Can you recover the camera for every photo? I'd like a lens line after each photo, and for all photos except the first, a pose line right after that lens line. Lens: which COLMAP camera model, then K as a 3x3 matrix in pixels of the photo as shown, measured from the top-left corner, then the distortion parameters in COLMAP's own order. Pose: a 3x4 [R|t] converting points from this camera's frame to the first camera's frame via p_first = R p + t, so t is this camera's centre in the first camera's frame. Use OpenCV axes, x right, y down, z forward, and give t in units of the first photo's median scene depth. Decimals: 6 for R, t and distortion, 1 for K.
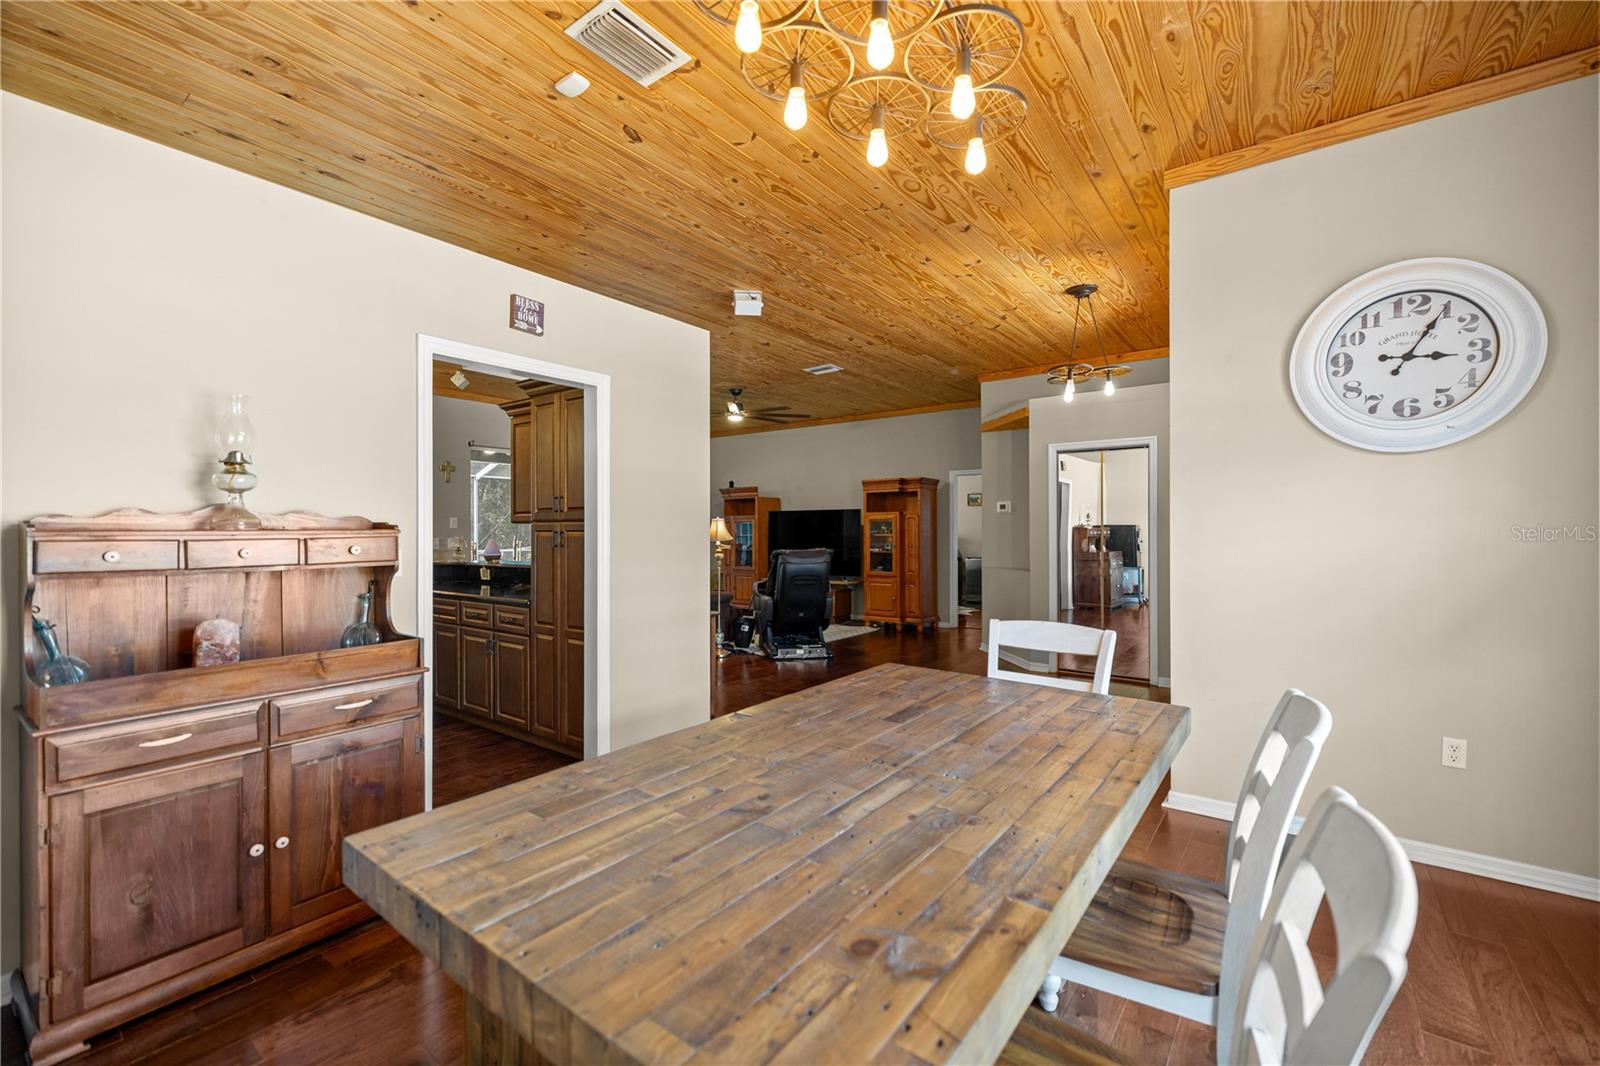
lens RADIAL K [[669.8, 0, 802.2], [0, 669.8, 536.9], [0, 0, 1]] dist [0.001333, 0.000120]
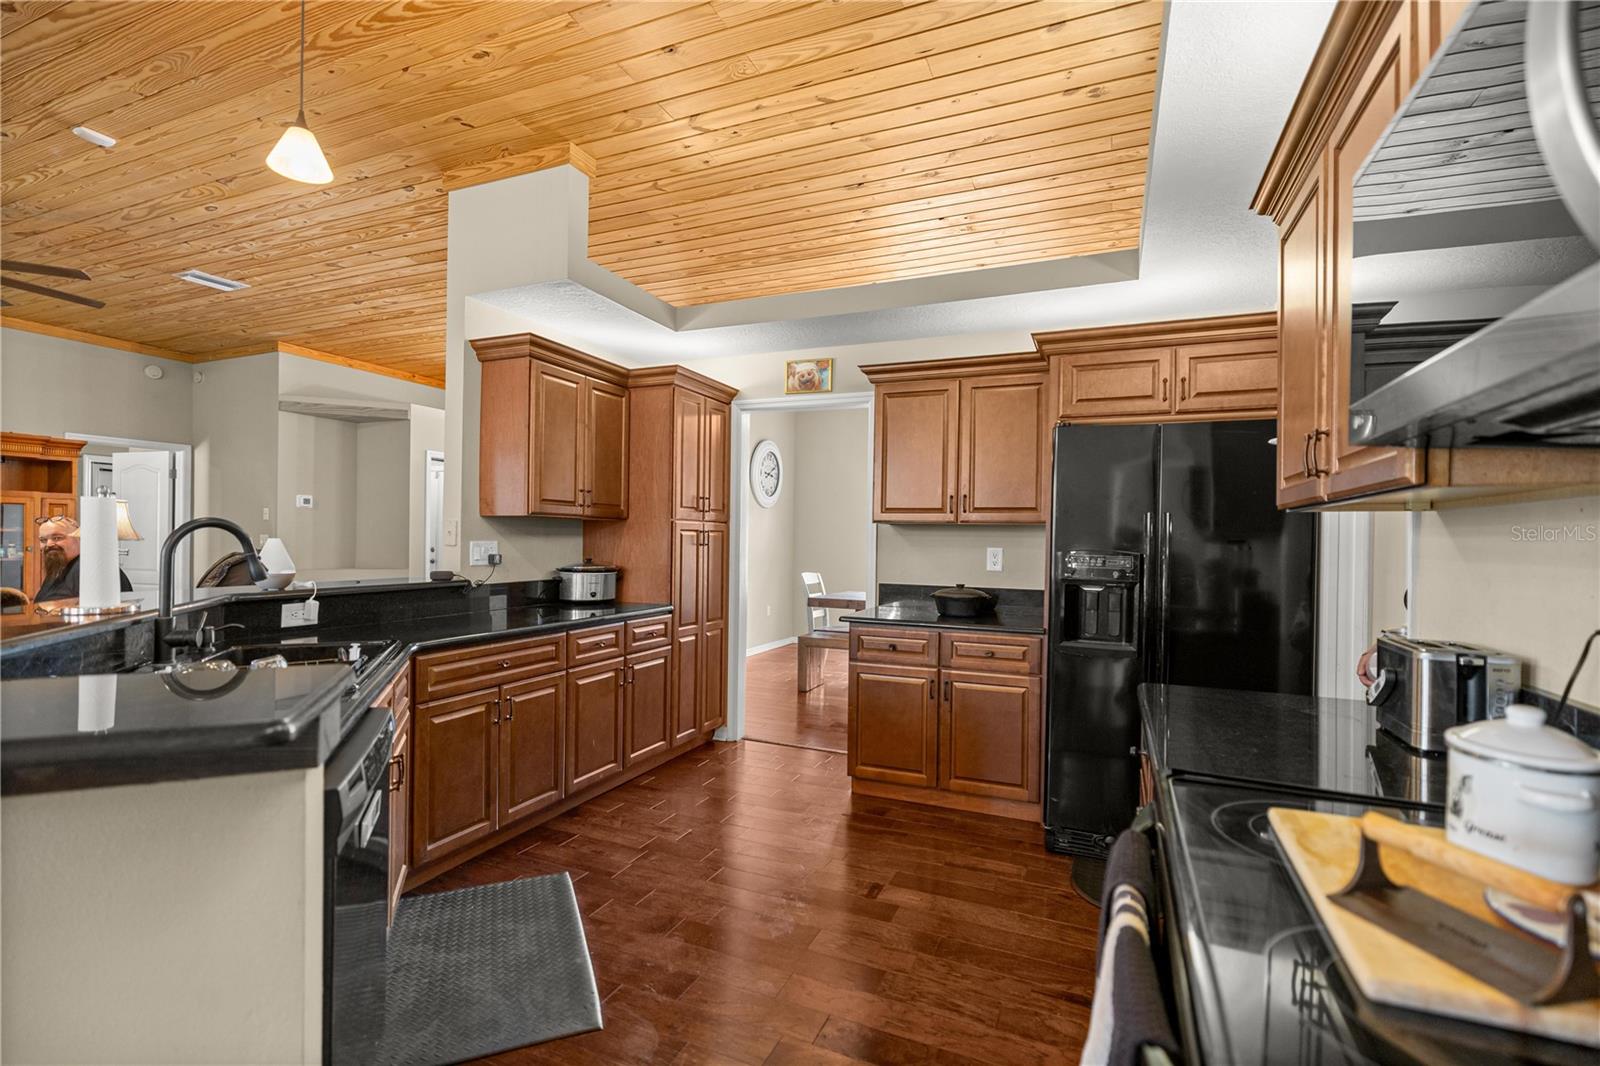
lens RADIAL K [[712.0, 0, 800.0], [0, 712.0, 533.0], [0, 0, 1]] dist [-0.000626, 0.000520]
pose [[-0.234561, 0.003106, 0.972097, -0.642983], [-0.004543, 0.999980, -0.004292, -0.001265], [-0.972091, -0.005423, -0.234542, 0.483591]]
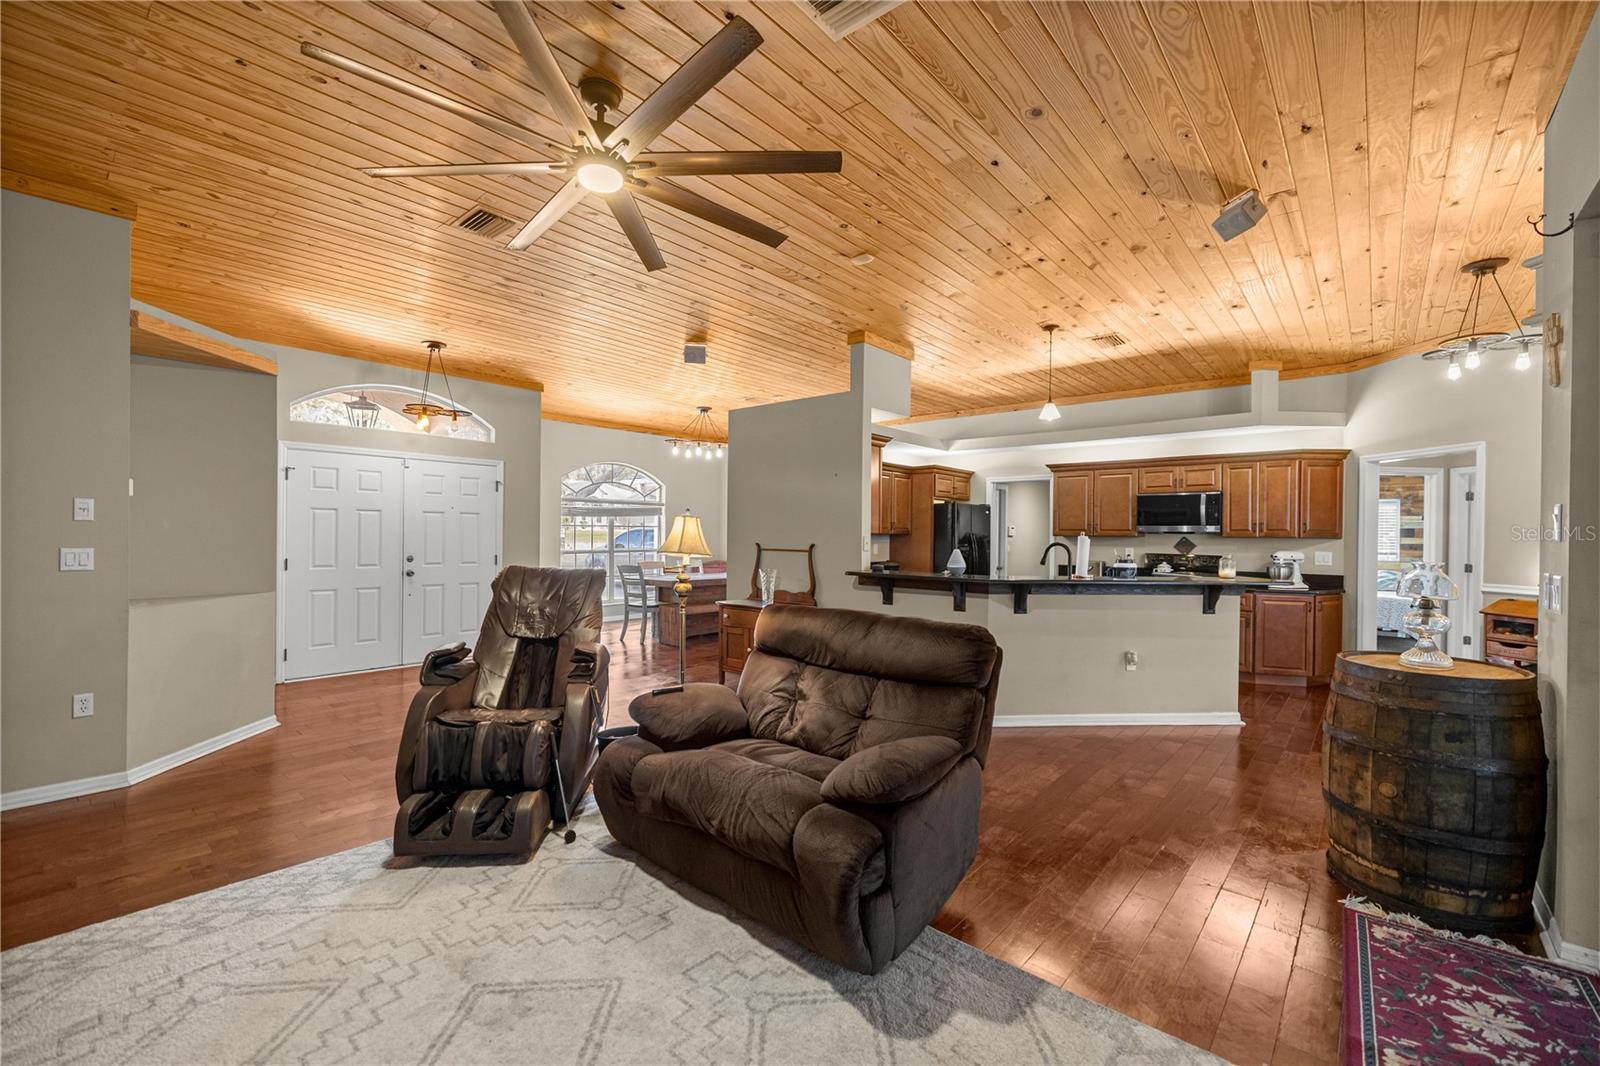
lens RADIAL K [[643.3, 0, 800.0], [0, 643.3, 533.0], [0, 0, 1]] dist [-0.013373, -0.000219]
pose [[-0.996017, -0.011102, 0.088469, -0.210160], [-0.010475, 0.999917, 0.007540, -0.016065], [-0.088545, 0.006583, -0.996050, 1.189878]]
